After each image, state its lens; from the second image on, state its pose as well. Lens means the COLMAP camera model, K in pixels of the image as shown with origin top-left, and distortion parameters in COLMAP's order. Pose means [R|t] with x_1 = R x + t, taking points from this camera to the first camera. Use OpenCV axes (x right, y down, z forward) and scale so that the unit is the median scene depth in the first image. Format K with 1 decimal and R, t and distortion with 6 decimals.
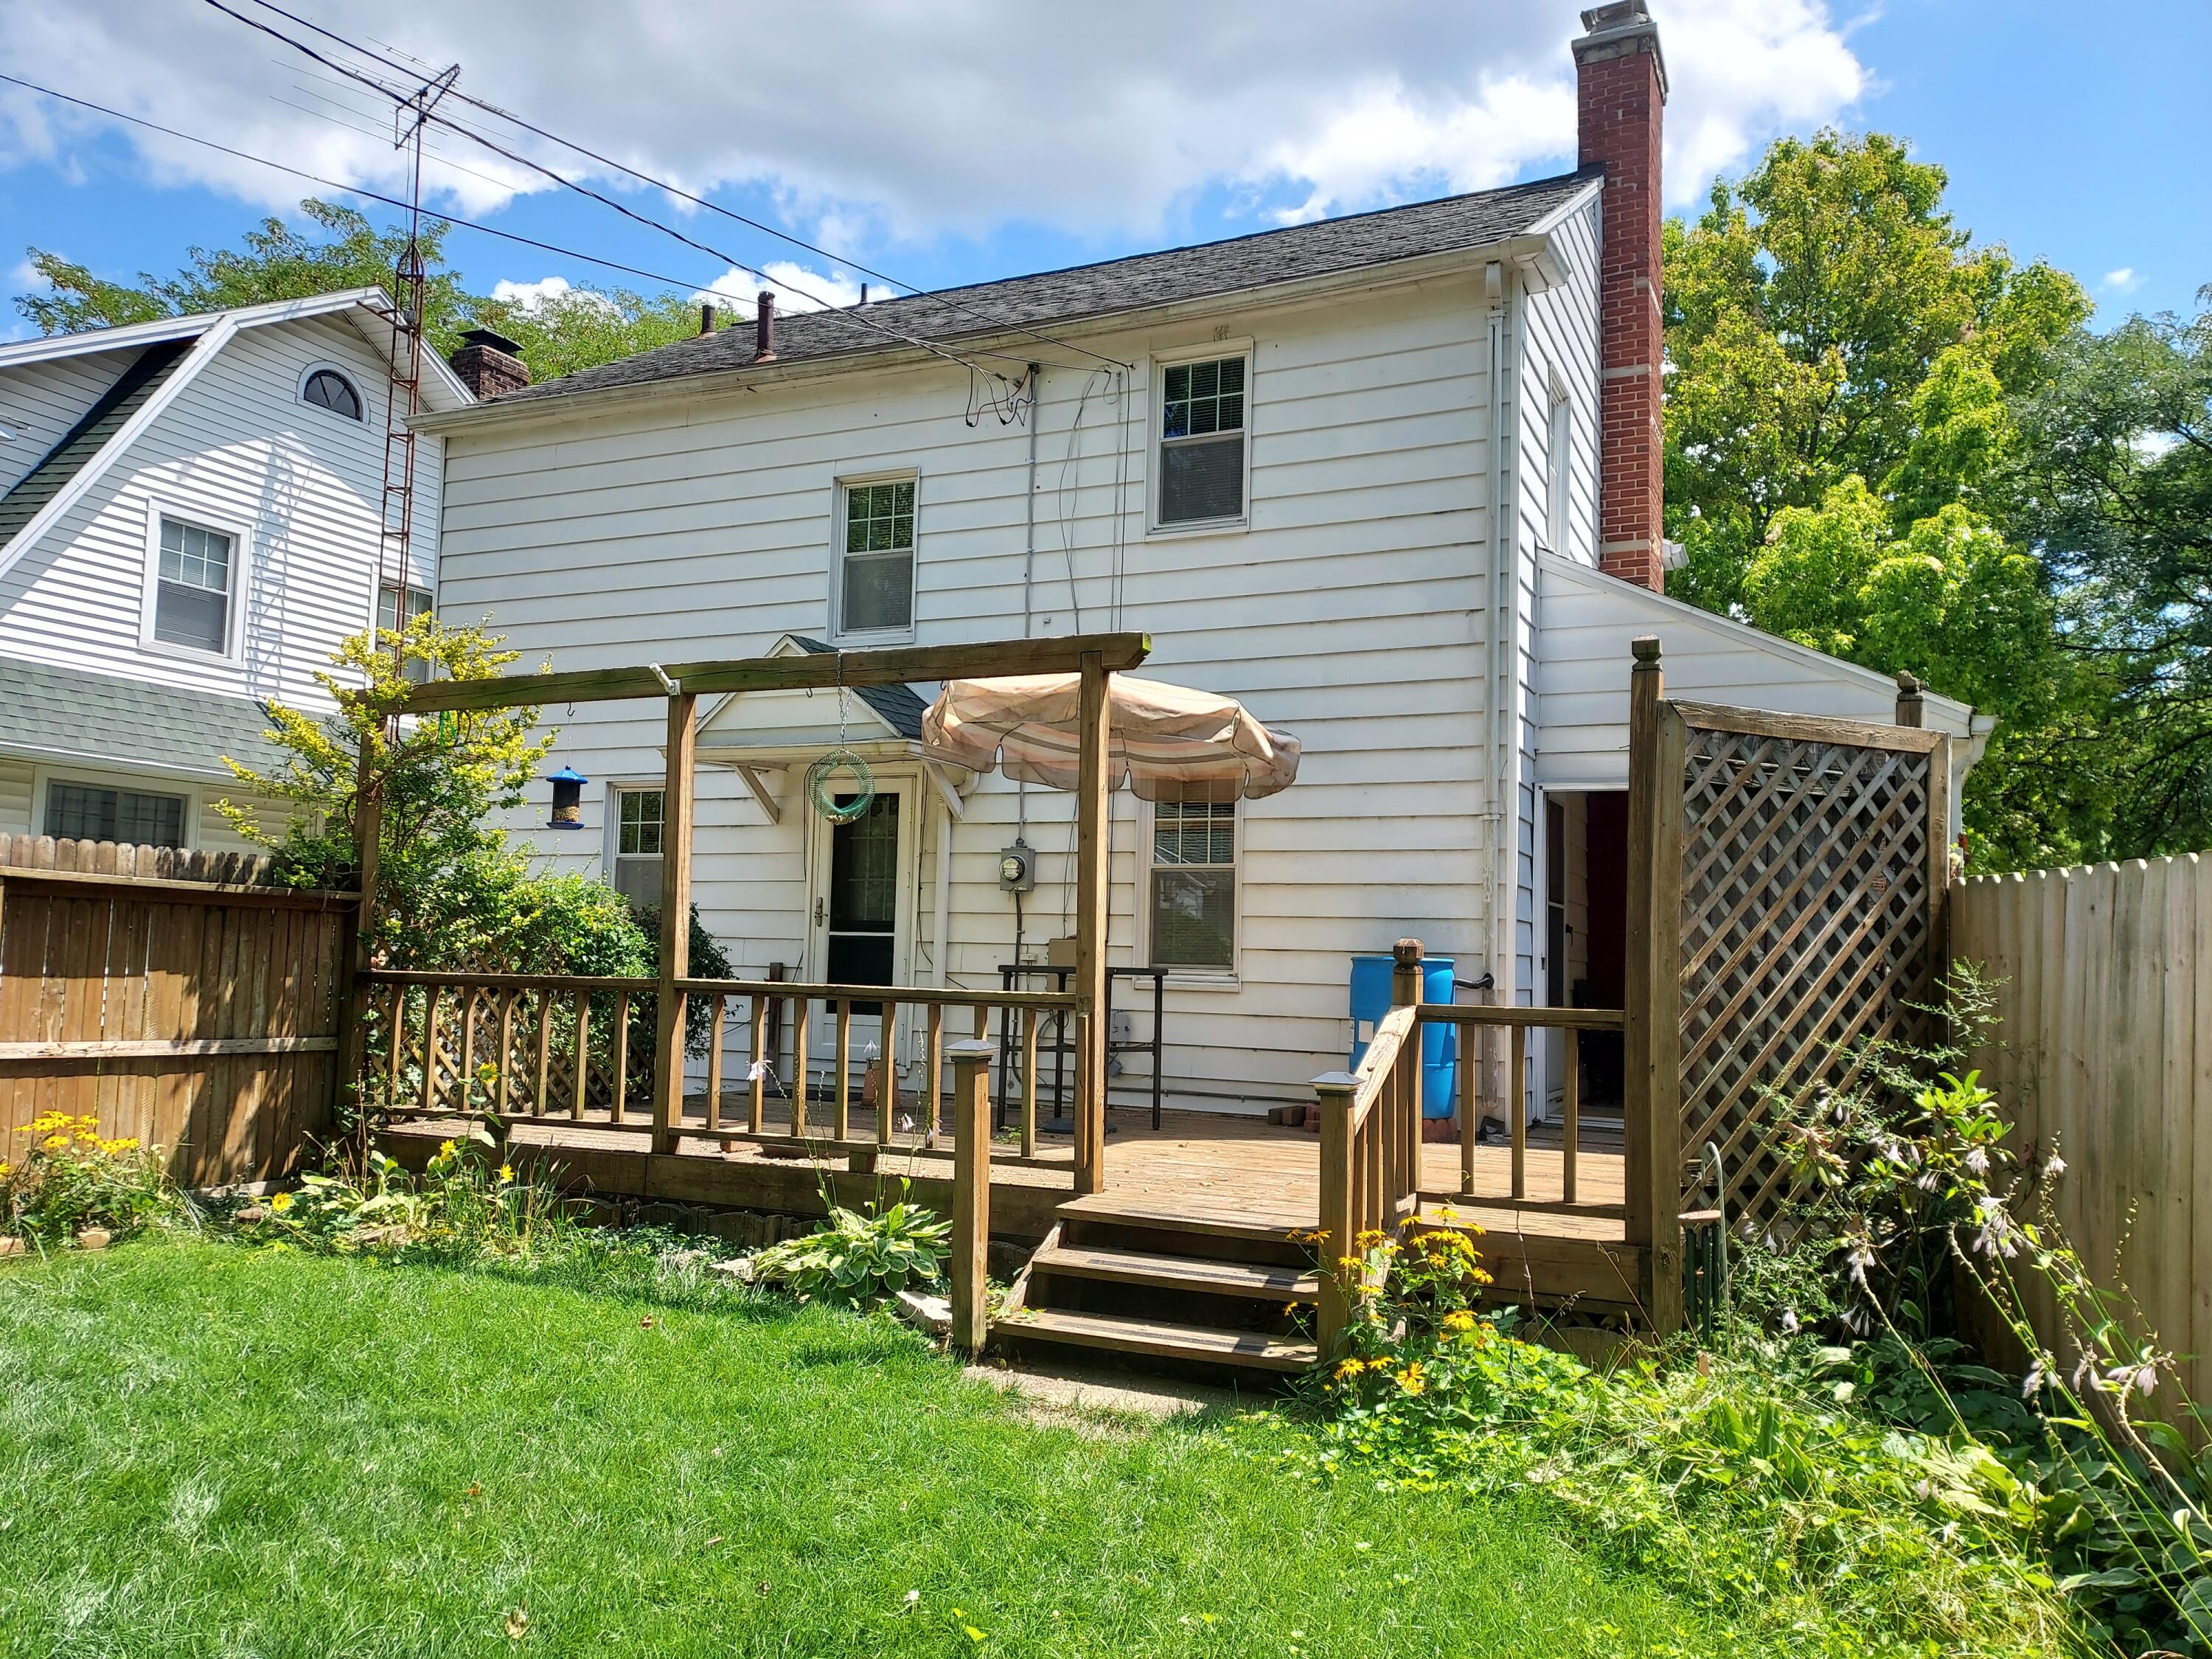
lens RADIAL K [[1595.1, 0, 1114.6], [0, 1595.1, 859.3], [0, 0, 1]] dist [0.051986, -0.050804]
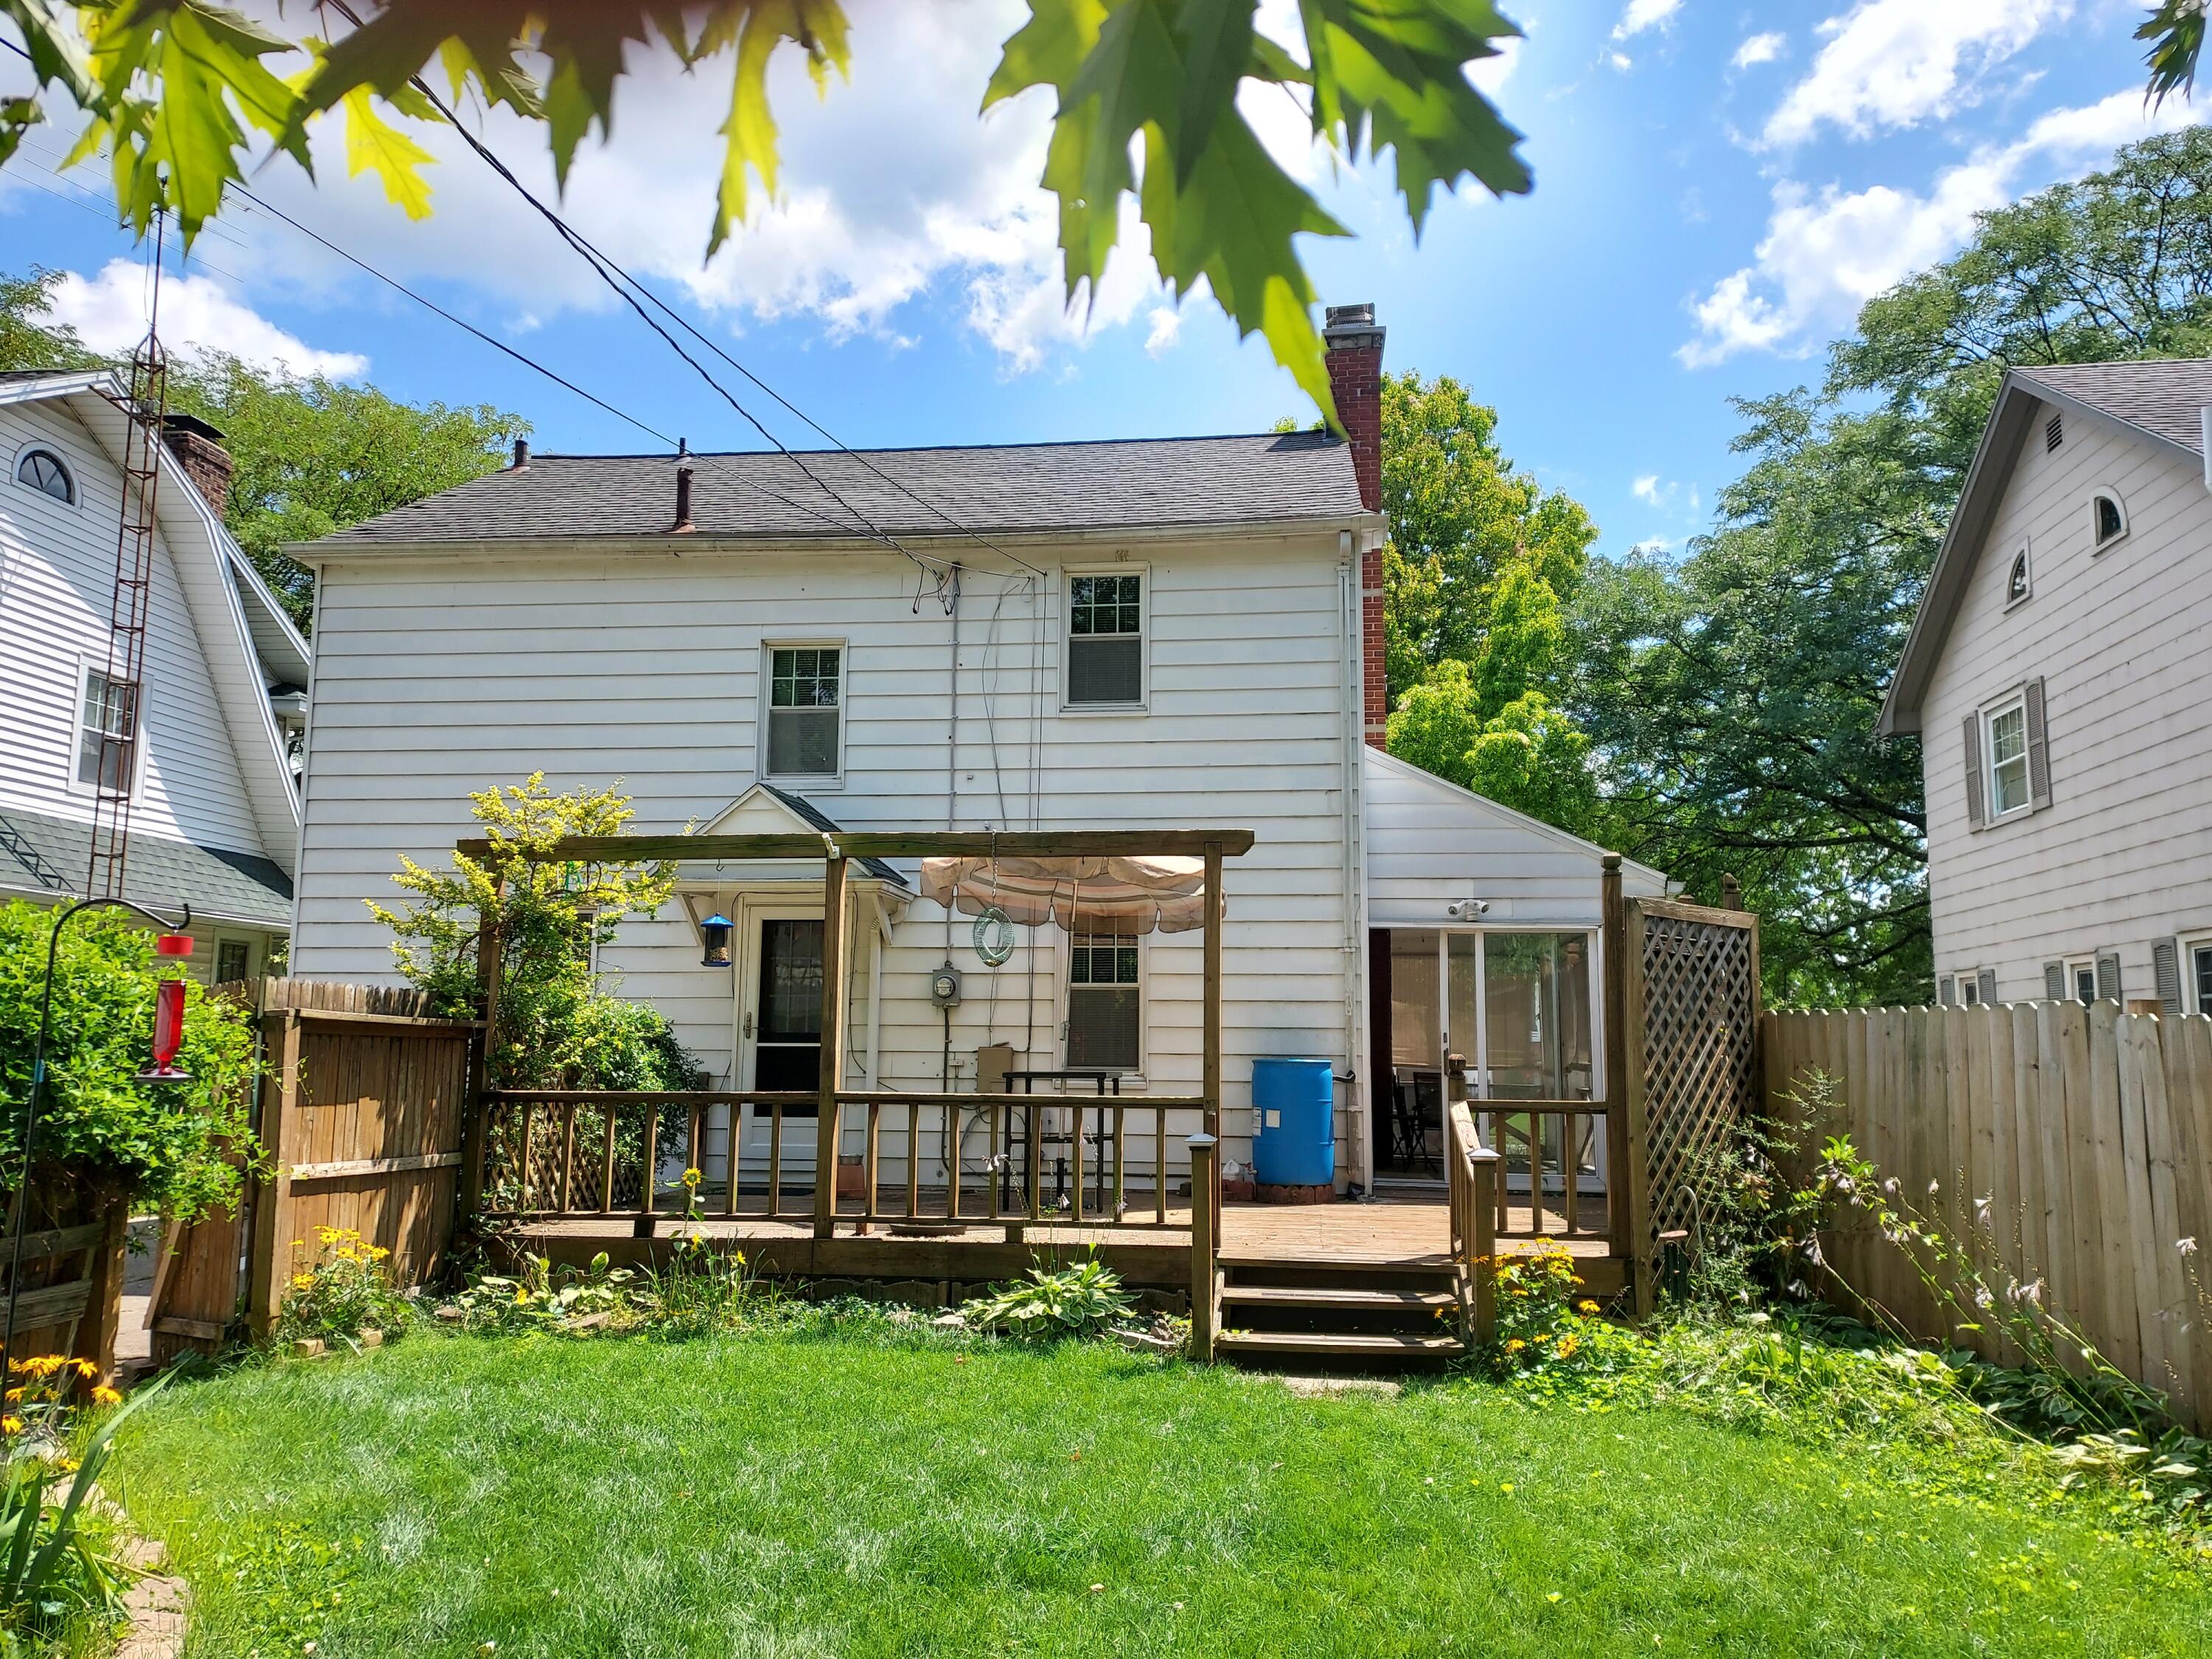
lens RADIAL K [[1595.1, 0, 1111.8], [0, 1595.1, 867.3], [0, 0, 1]] dist [0.051986, -0.050804]
pose [[0.949594, 0.019564, 0.312872, -0.350205], [-0.004861, 0.998850, -0.047705, -0.030121], [-0.313445, 0.043779, 0.948597, -0.172618]]
